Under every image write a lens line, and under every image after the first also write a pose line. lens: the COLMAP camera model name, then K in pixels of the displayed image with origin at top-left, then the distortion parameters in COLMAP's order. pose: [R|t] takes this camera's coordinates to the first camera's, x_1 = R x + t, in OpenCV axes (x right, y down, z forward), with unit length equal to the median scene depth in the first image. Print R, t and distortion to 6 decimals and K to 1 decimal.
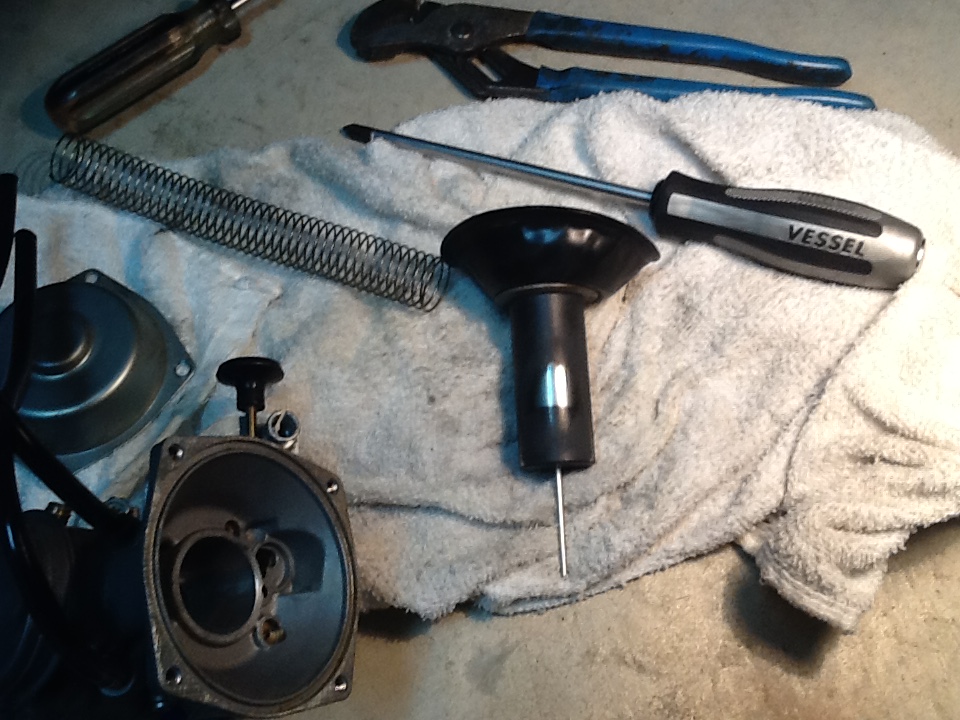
lens RADIAL K [[1251.4, 0, 515.6], [0, 1251.4, 359.5], [0, 0, 1]] dist [-0.005134, -0.005815]
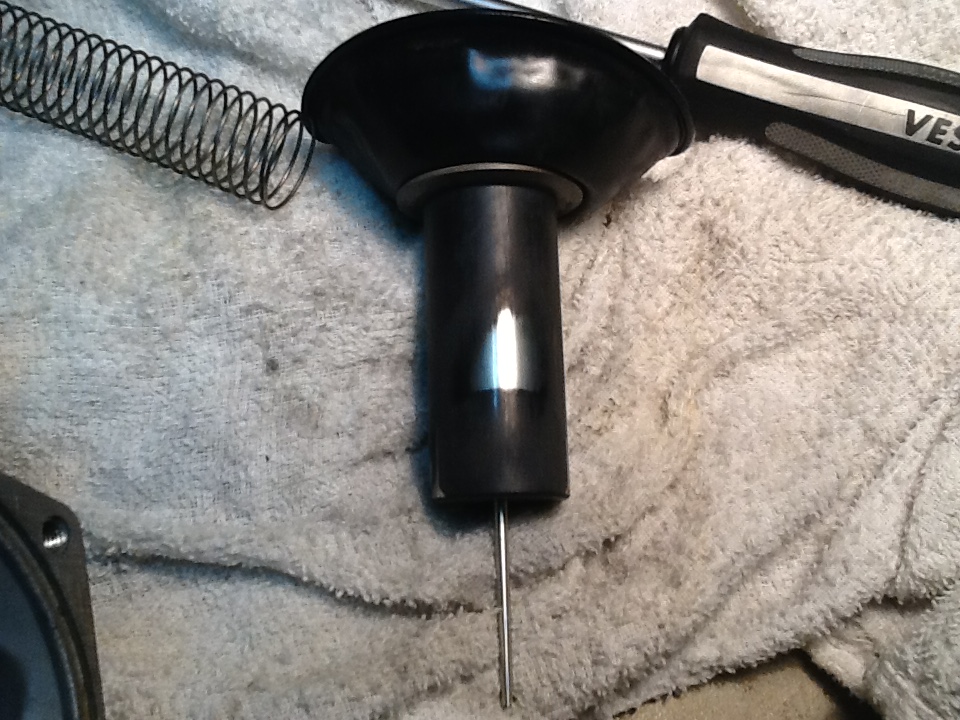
lens RADIAL K [[1242.8, 0, 533.8], [0, 1242.8, 361.6], [0, 0, 1]] dist [-0.012360, 0.015799]
pose [[0.979621, 0.065319, 0.189935, -0.058835], [-0.062773, 0.997839, -0.019398, 0.033784], [-0.190792, 0.007080, 0.981605, 0.457984]]
